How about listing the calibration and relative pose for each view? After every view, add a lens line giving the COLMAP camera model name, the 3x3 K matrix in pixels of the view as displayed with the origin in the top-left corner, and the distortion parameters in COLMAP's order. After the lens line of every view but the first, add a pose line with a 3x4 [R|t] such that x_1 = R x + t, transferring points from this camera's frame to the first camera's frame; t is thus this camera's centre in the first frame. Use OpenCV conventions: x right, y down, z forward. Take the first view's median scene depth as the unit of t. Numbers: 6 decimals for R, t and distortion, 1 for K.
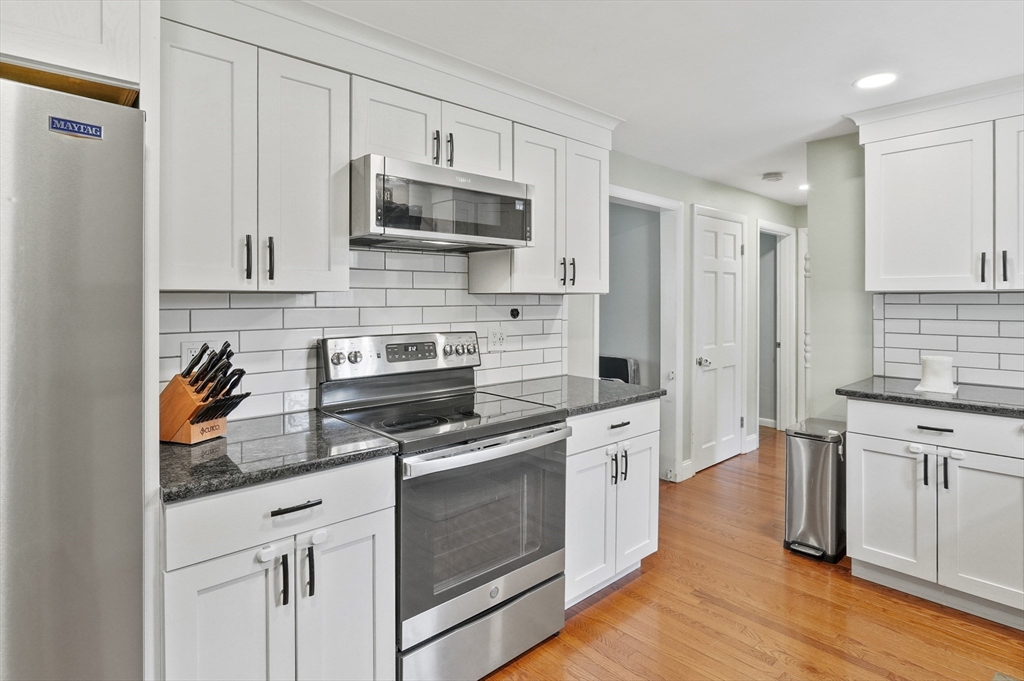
lens RADIAL K [[537.2, 0, 509.5], [0, 537.2, 301.9], [0, 0, 1]] dist [-0.004020, 0.001139]
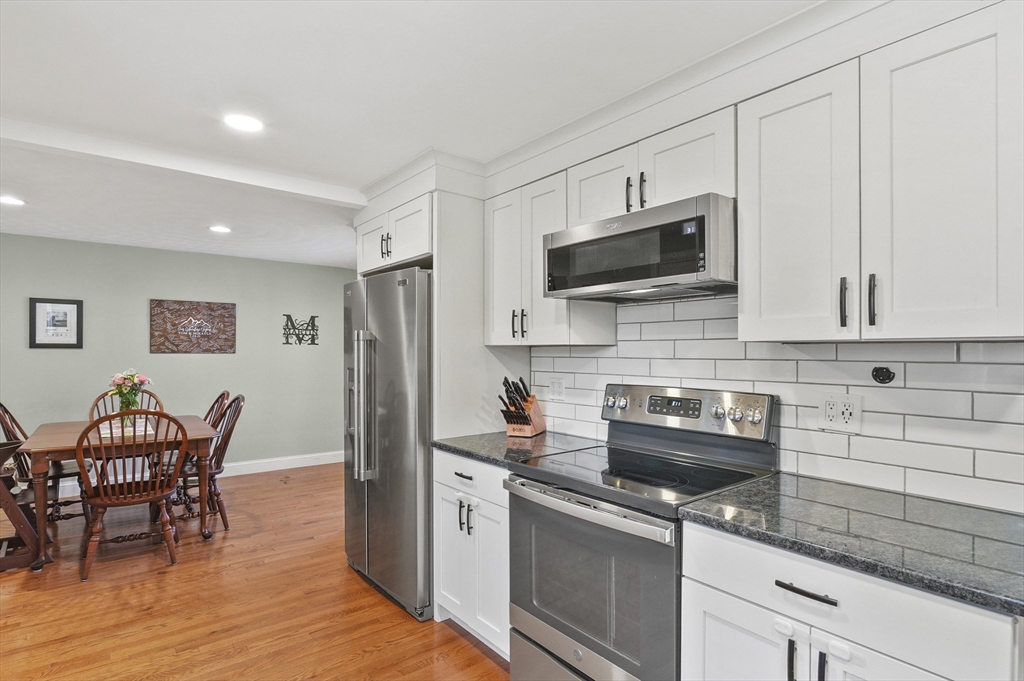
lens RADIAL K [[526.5, 0, 510.7], [0, 526.5, 353.7], [0, 0, 1]] dist [-0.002553, 0.000207]
pose [[-0.067665, 0.007095, -0.997683, 0.679082], [-0.003591, 0.999967, 0.007355, -0.005398], [0.997702, 0.004081, -0.067637, 0.693910]]
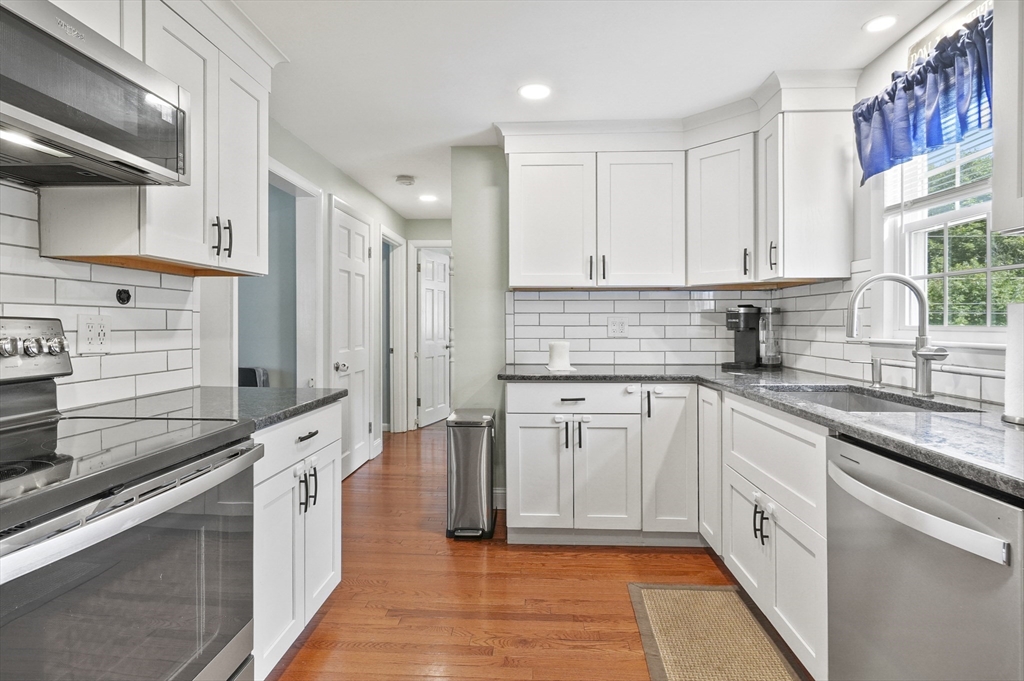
lens RADIAL K [[532.3, 0, 507.2], [0, 532.3, 329.9], [0, 0, 1]] dist [-0.006514, 0.000276]
pose [[0.719461, -0.009562, 0.694467, -0.114370], [0.001594, 0.999925, 0.012117, 0.060938], [-0.694531, -0.007611, 0.719422, 0.225636]]
